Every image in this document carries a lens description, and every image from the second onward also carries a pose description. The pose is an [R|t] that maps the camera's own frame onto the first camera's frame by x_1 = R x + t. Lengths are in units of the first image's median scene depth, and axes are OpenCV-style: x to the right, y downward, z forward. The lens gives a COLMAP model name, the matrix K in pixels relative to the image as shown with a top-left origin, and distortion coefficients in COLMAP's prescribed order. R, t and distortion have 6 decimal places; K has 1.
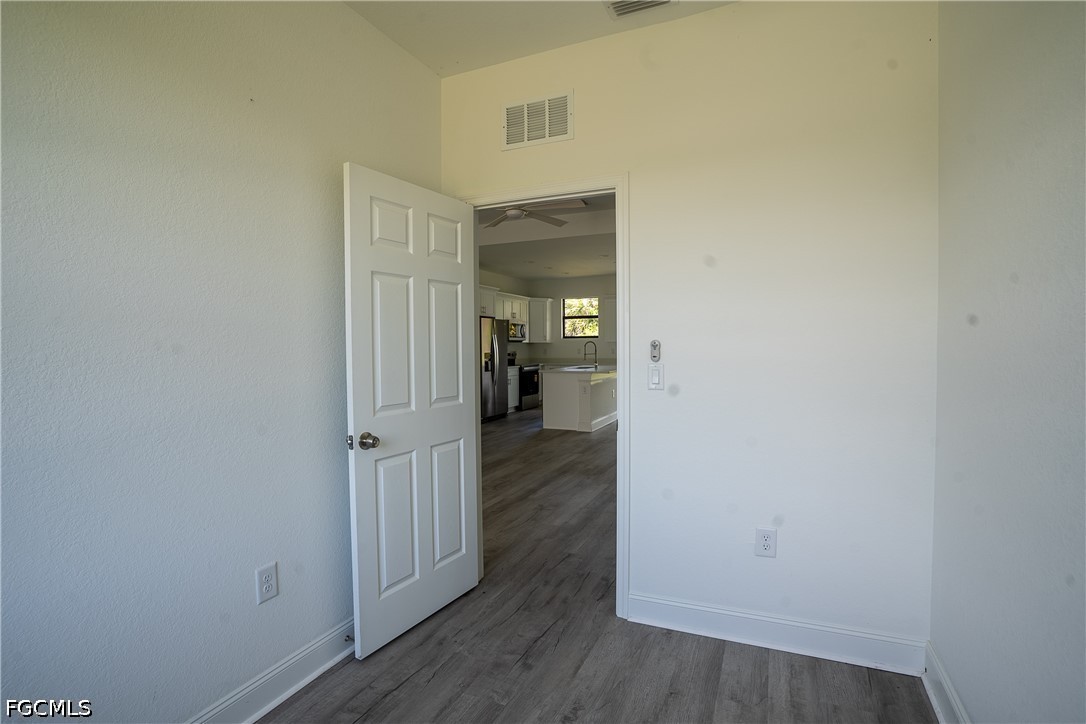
lens RADIAL K [[532.6, 0, 543.0], [0, 532.6, 362.0], [0, 0, 1]] dist [-0.065679, 0.028130]
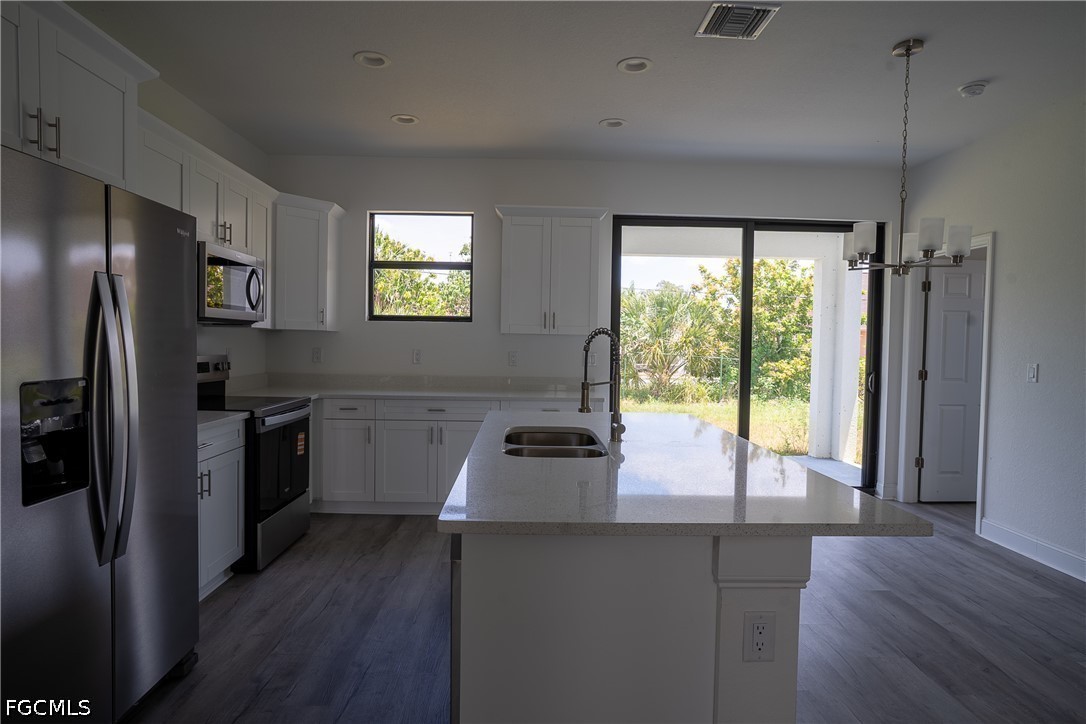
lens RADIAL K [[612.7, 0, 543.0], [0, 612.7, 362.0], [0, 0, 1]] dist [-0.007158, -0.000089]
pose [[0.901011, 0.009223, 0.433698, -0.039893], [-0.012549, 0.999910, 0.004808, -0.020299], [-0.433615, -0.009775, 0.901045, 0.601403]]
